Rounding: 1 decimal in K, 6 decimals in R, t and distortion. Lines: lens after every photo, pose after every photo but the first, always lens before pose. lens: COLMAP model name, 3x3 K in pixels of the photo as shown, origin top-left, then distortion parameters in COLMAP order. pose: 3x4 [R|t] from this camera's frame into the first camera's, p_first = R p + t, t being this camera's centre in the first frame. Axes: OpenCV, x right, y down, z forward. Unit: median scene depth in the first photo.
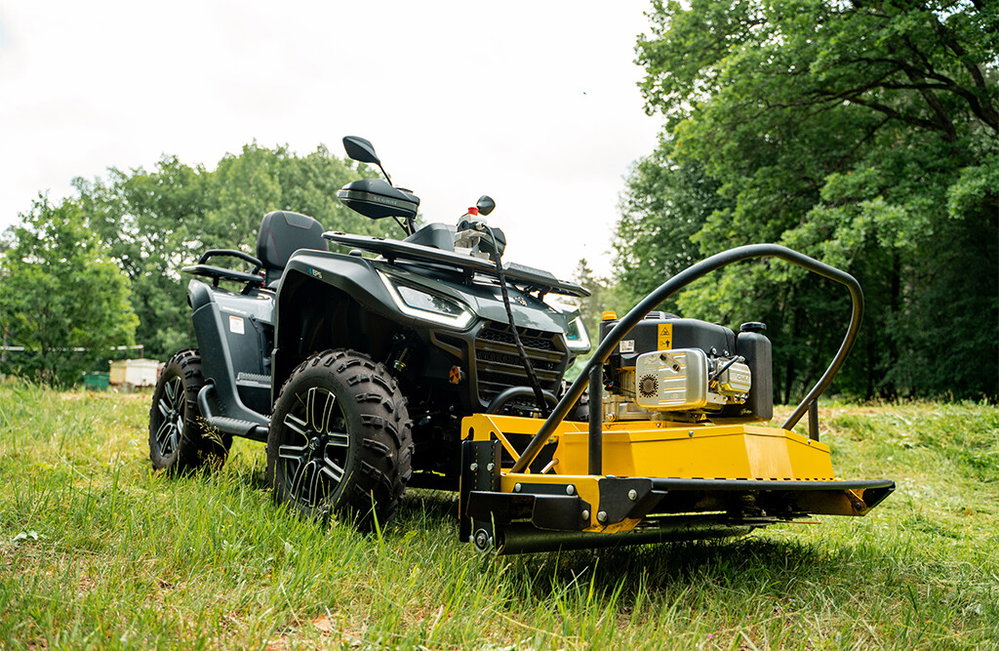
lens RADIAL K [[813.0, 0, 499.5], [0, 813.0, 325.5], [0, 0, 1]] dist [-0.126404, 0.112078]
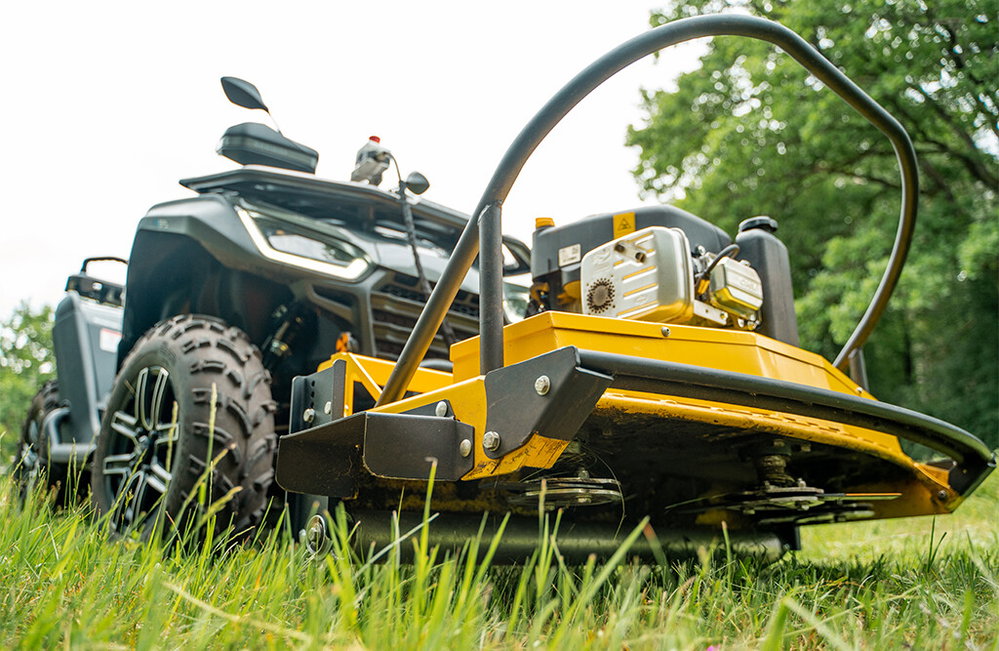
lens RADIAL K [[813.0, 0, 499.5], [0, 813.0, 325.5], [0, 0, 1]] dist [-0.126404, 0.112078]
pose [[0.999109, -0.041747, -0.006240, 0.093235], [0.040488, 0.989603, -0.138013, 0.158104], [0.011936, 0.137637, 0.990411, 0.320500]]
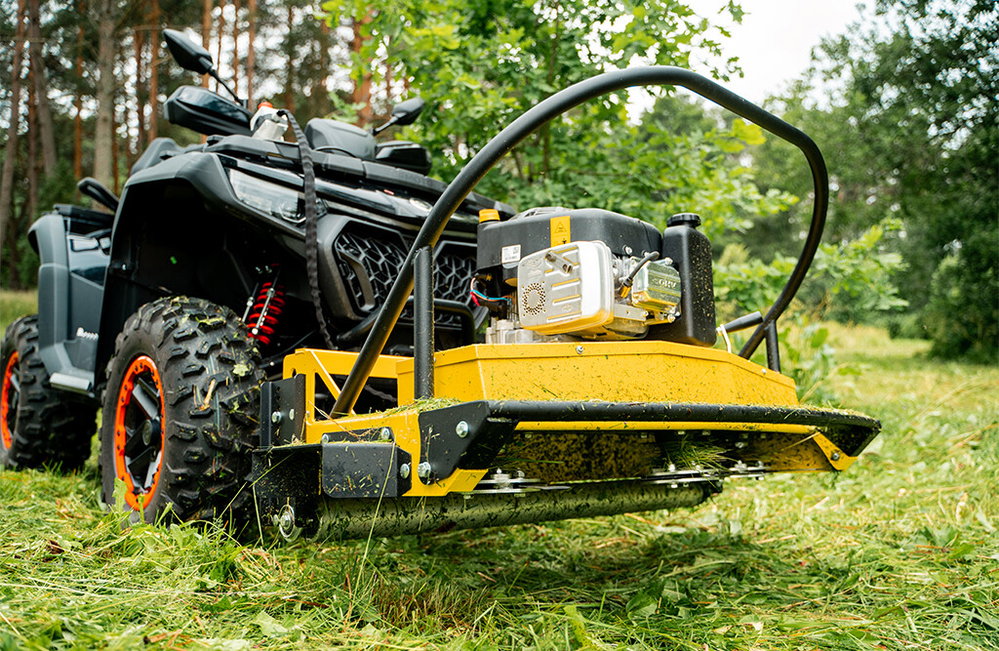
lens RADIAL K [[813.0, 0, 499.5], [0, 813.0, 325.5], [0, 0, 1]] dist [-0.126404, 0.112078]
pose [[0.998293, -0.056190, 0.015961, 0.122295], [0.056452, 0.998269, -0.016508, 0.093092], [-0.015006, 0.017381, 0.999736, 0.246833]]
